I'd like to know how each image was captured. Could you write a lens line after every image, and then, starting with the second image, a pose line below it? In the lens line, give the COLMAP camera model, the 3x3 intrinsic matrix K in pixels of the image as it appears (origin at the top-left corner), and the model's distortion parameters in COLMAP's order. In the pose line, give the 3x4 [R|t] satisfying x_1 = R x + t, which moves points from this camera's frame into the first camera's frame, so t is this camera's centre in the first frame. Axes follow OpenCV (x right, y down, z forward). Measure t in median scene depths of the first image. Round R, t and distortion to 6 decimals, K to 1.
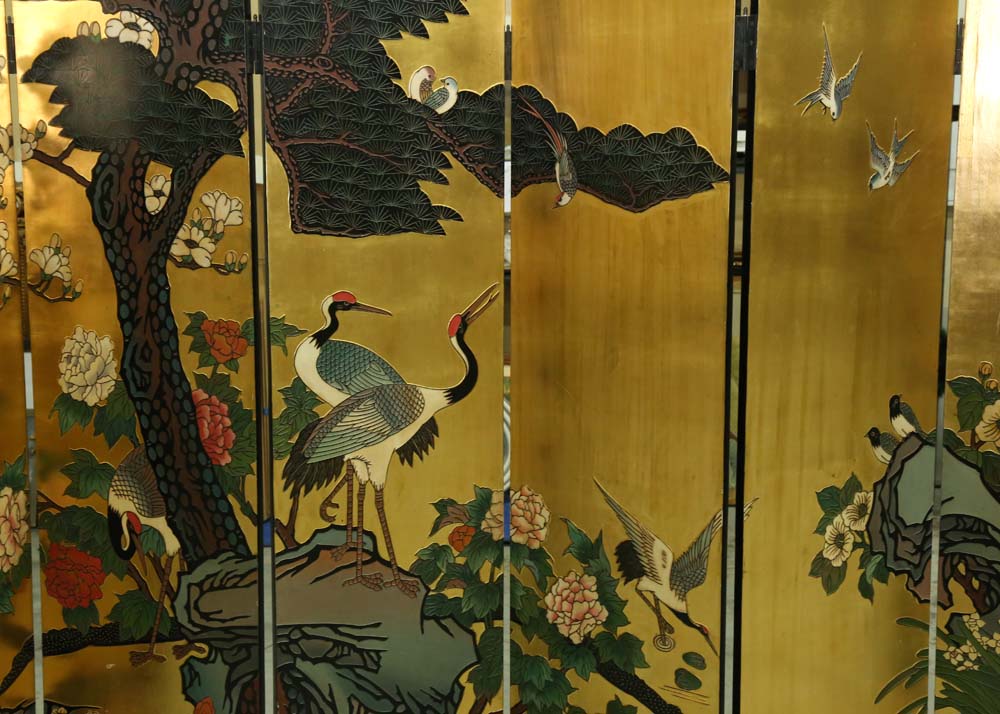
lens RADIAL K [[1430.8, 0, 497.2], [0, 1430.8, 362.3], [0, 0, 1]] dist [0.113222, 0.109616]
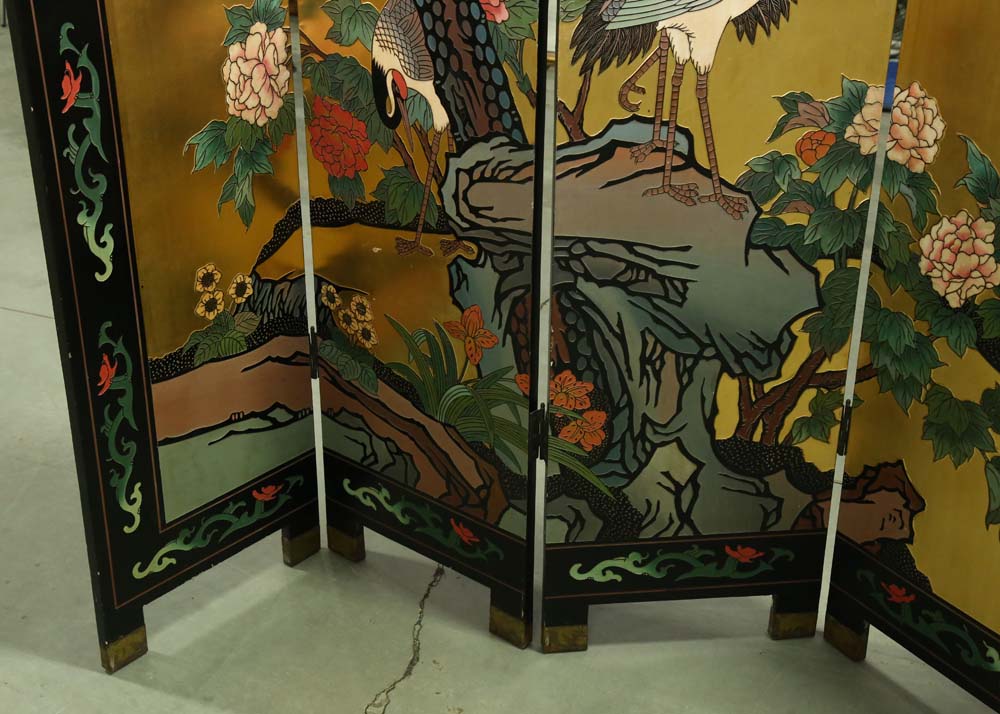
lens RADIAL K [[1454.1, 0, 500.0], [0, 1454.1, 357.0], [0, 0, 1]] dist [0.143916, -0.039888]
pose [[0.941675, 0.155421, -0.298483, 0.068029], [-0.052275, 0.943753, 0.326493, -0.014076], [0.332438, -0.291847, 0.896833, 0.251469]]
